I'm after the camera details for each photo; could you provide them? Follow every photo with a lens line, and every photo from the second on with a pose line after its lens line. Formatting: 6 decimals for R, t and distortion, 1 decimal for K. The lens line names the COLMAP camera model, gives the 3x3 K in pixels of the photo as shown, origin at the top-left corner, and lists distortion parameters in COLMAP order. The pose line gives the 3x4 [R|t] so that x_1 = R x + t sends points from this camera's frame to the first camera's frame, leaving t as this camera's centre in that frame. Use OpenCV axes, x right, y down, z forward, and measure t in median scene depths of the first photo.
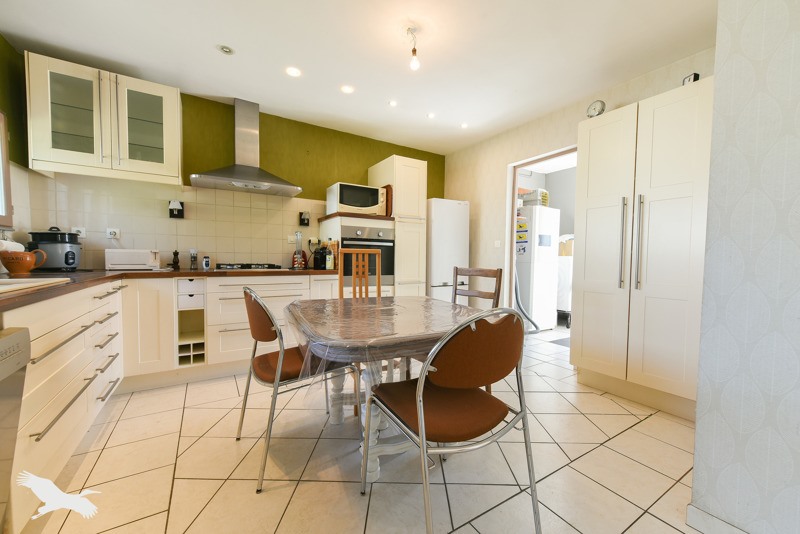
lens RADIAL K [[314.7, 0, 399.4], [0, 314.7, 264.6], [0, 0, 1]] dist [0.000536, -0.000014]
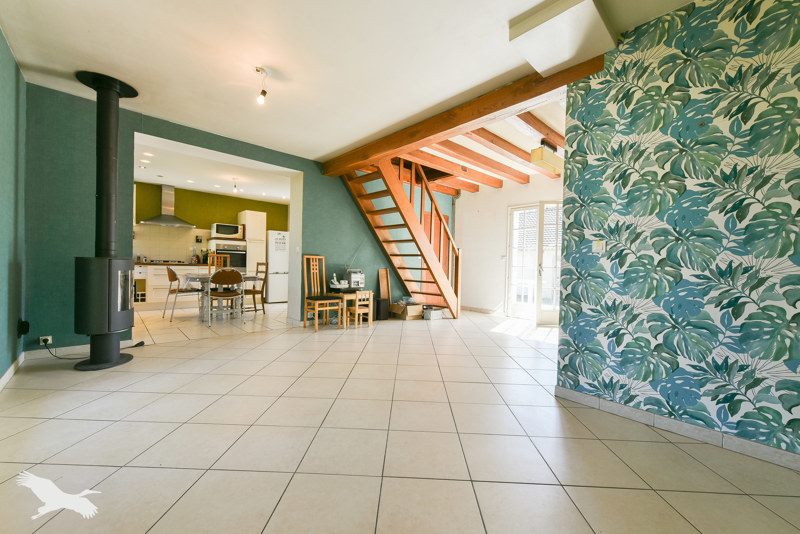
lens RADIAL K [[314.7, 0, 400.6], [0, 314.7, 269.4], [0, 0, 1]] dist [0.000536, -0.000014]
pose [[0.980884, 0.012688, 0.194181, 0.625260], [-0.011276, 0.999901, -0.008376, 0.056280], [-0.194268, 0.006026, 0.980930, -1.334438]]
